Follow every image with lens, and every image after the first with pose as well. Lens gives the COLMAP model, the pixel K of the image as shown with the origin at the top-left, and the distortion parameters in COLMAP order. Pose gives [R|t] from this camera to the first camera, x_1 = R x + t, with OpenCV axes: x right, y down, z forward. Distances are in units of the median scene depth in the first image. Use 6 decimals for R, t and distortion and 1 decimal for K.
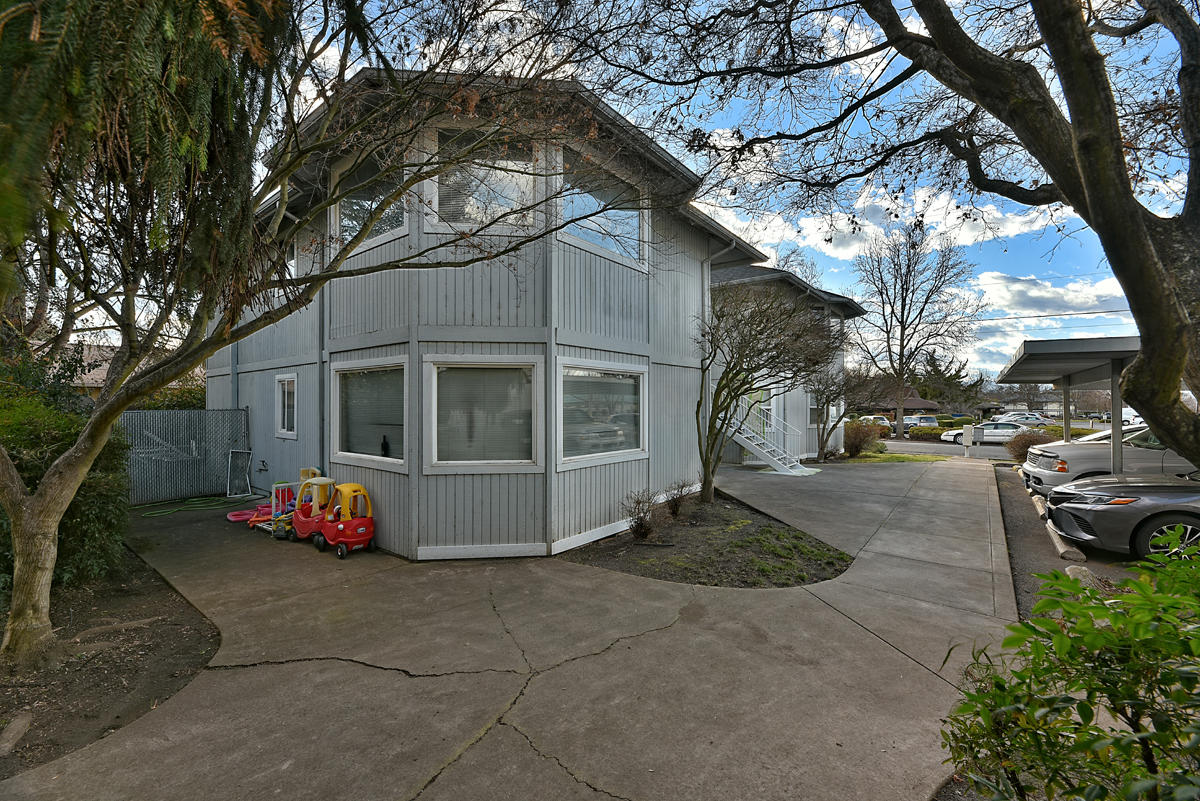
lens RADIAL K [[484.9, 0, 600.0], [0, 484.9, 400.5], [0, 0, 1]] dist [0.000515, -0.002981]
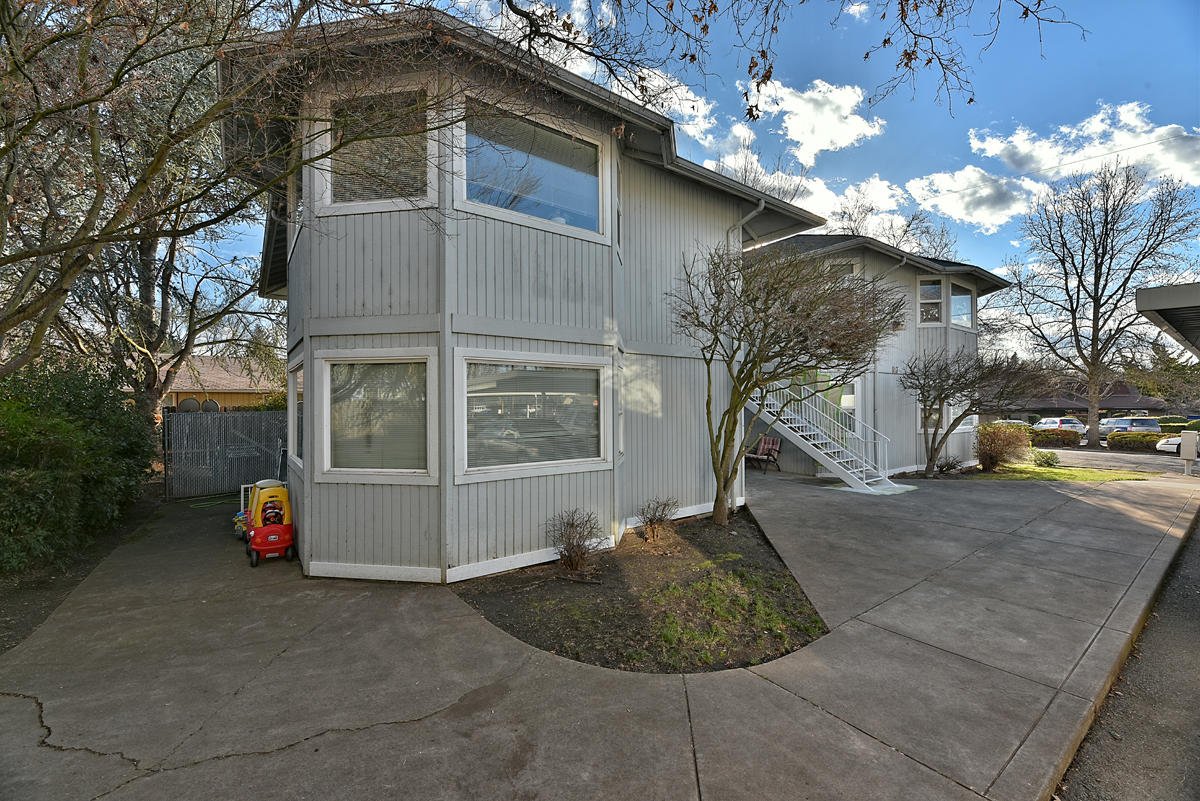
lens RADIAL K [[484.9, 0, 600.0], [0, 484.9, 400.5], [0, 0, 1]] dist [0.000515, -0.002981]
pose [[0.963553, -0.007668, -0.267406, 0.309224], [0.007005, 0.999970, -0.003432, 0.004783], [0.267424, 0.001434, 0.963578, 0.208113]]
